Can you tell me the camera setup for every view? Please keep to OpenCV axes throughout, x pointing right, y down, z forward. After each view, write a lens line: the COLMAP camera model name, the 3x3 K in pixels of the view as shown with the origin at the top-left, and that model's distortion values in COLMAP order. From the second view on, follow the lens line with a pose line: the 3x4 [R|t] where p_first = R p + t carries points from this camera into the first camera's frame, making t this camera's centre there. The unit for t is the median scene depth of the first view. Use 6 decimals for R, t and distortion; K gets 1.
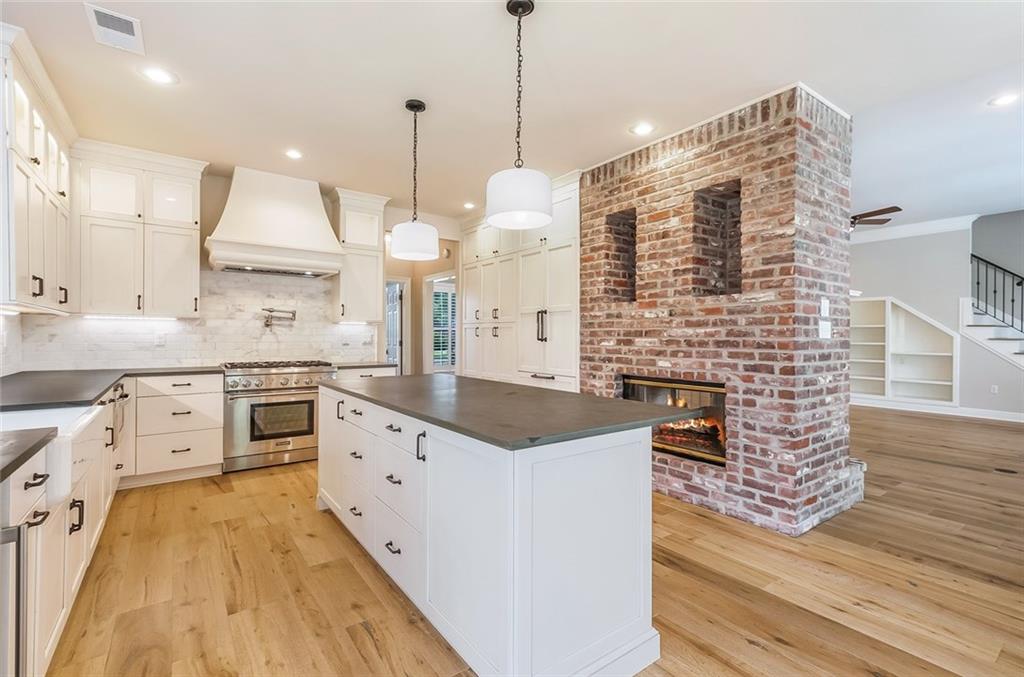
lens RADIAL K [[472.0, 0, 511.6], [0, 472.0, 337.2], [0, 0, 1]] dist [0.012488, 0.000341]
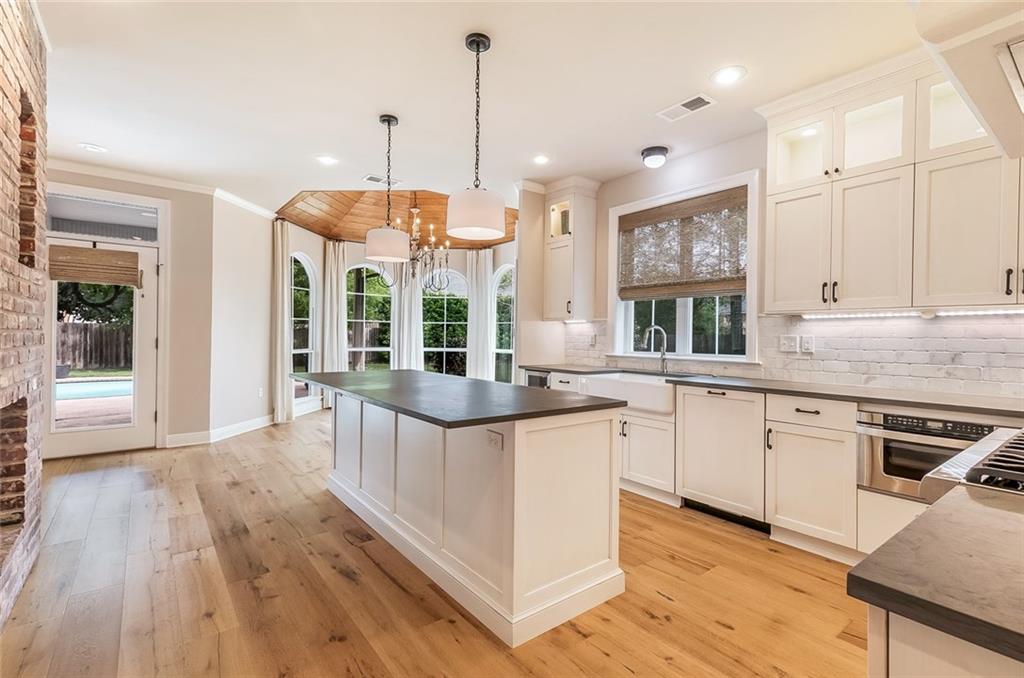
lens RADIAL K [[472.0, 0, 514.0], [0, 472.0, 338.5], [0, 0, 1]] dist [0.012488, 0.000341]
pose [[-0.999099, -0.019355, -0.037777, -0.245873], [-0.019530, 0.999800, 0.004268, -0.000848], [0.037687, 0.005002, -0.999277, 1.868684]]
